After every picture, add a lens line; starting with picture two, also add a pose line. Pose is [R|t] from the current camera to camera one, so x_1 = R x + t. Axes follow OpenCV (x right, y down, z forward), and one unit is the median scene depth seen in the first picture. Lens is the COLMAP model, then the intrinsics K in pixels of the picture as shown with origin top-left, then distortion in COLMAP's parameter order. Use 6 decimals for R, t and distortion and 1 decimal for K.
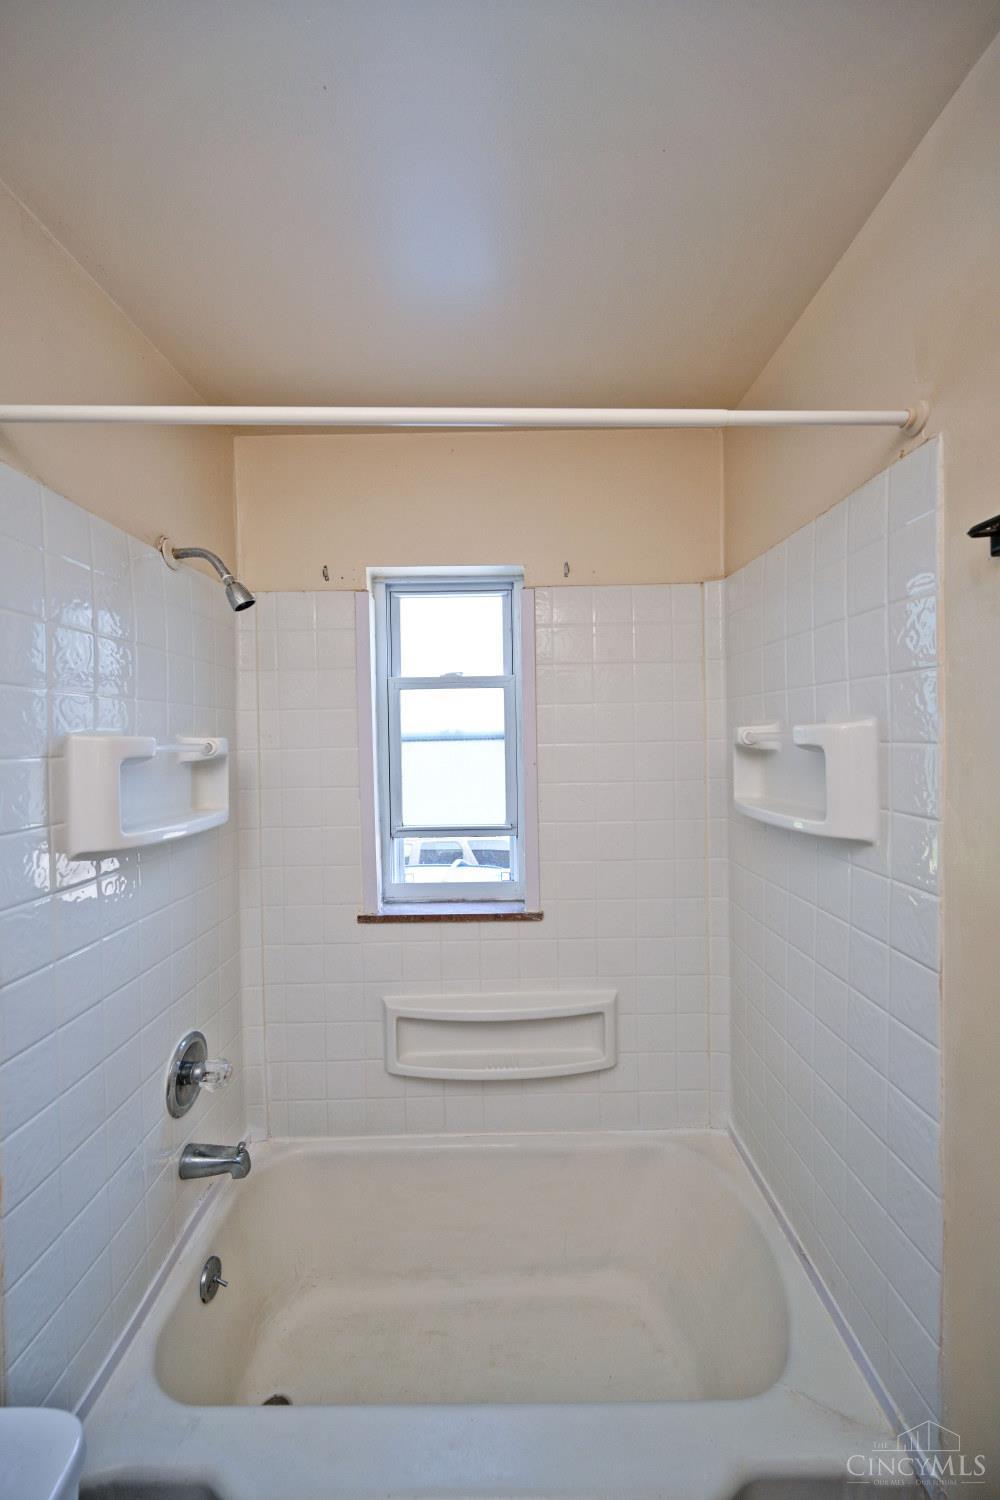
lens RADIAL K [[596.9, 0, 499.5], [0, 596.9, 748.5], [0, 0, 1]] dist [0.006724, 0.001125]
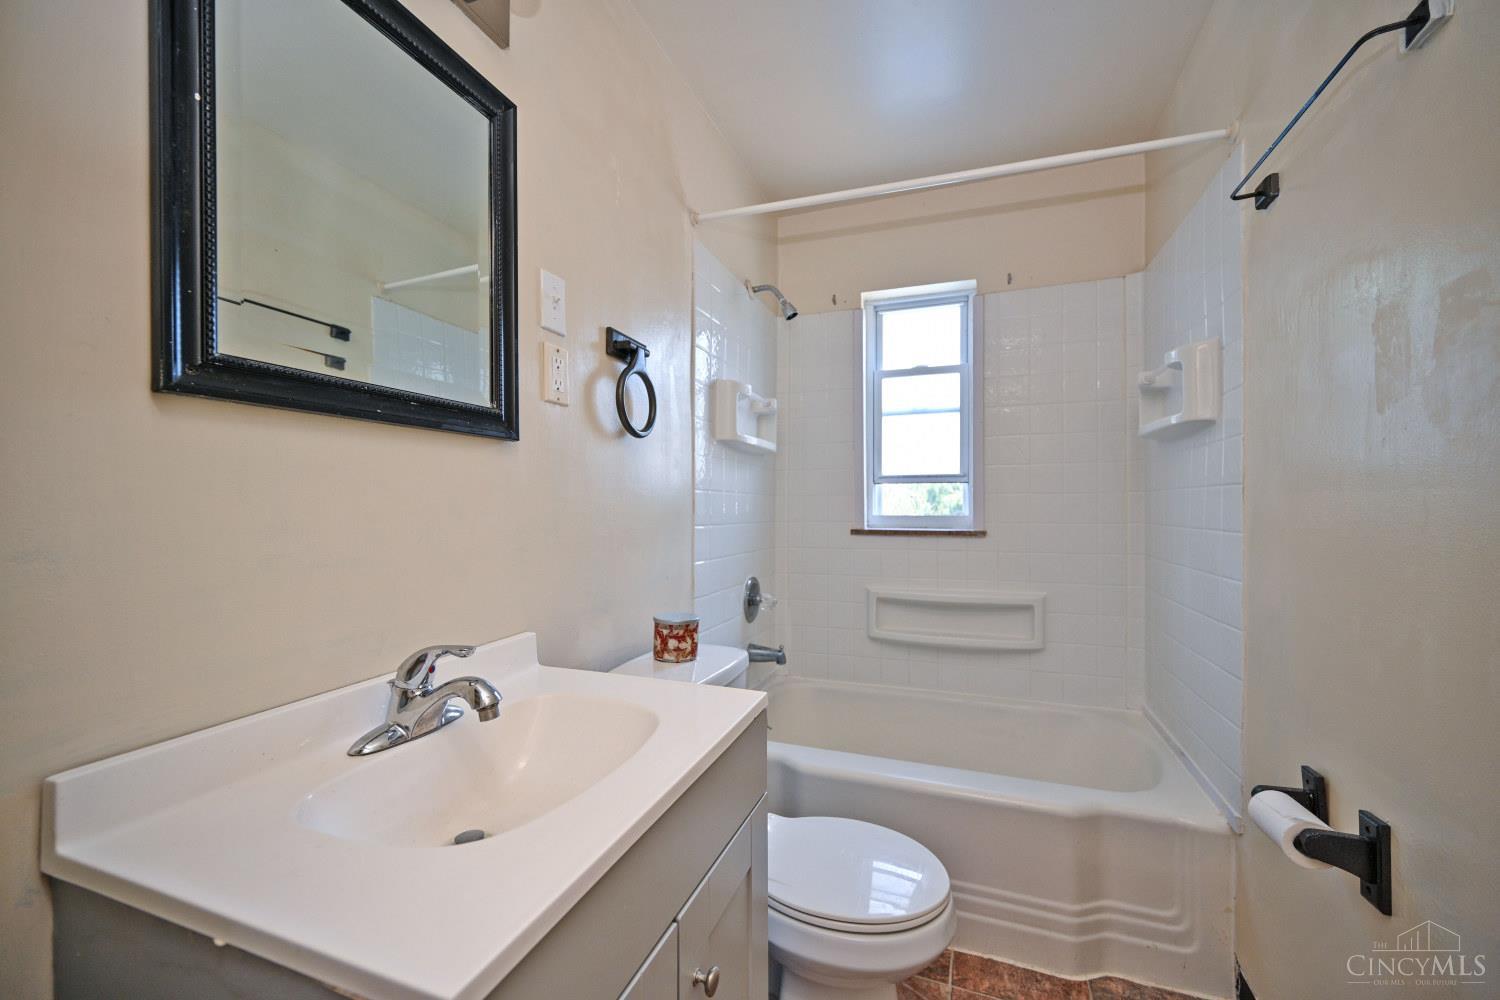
lens RADIAL K [[596.9, 0, 751.3], [0, 596.9, 506.4], [0, 0, 1]] dist [0.006724, 0.001125]
pose [[0.938600, 0.018590, -0.344505, 0.038410], [-0.025672, 0.999542, -0.016004, 0.253178], [0.344050, 0.023865, 0.938648, -0.463316]]
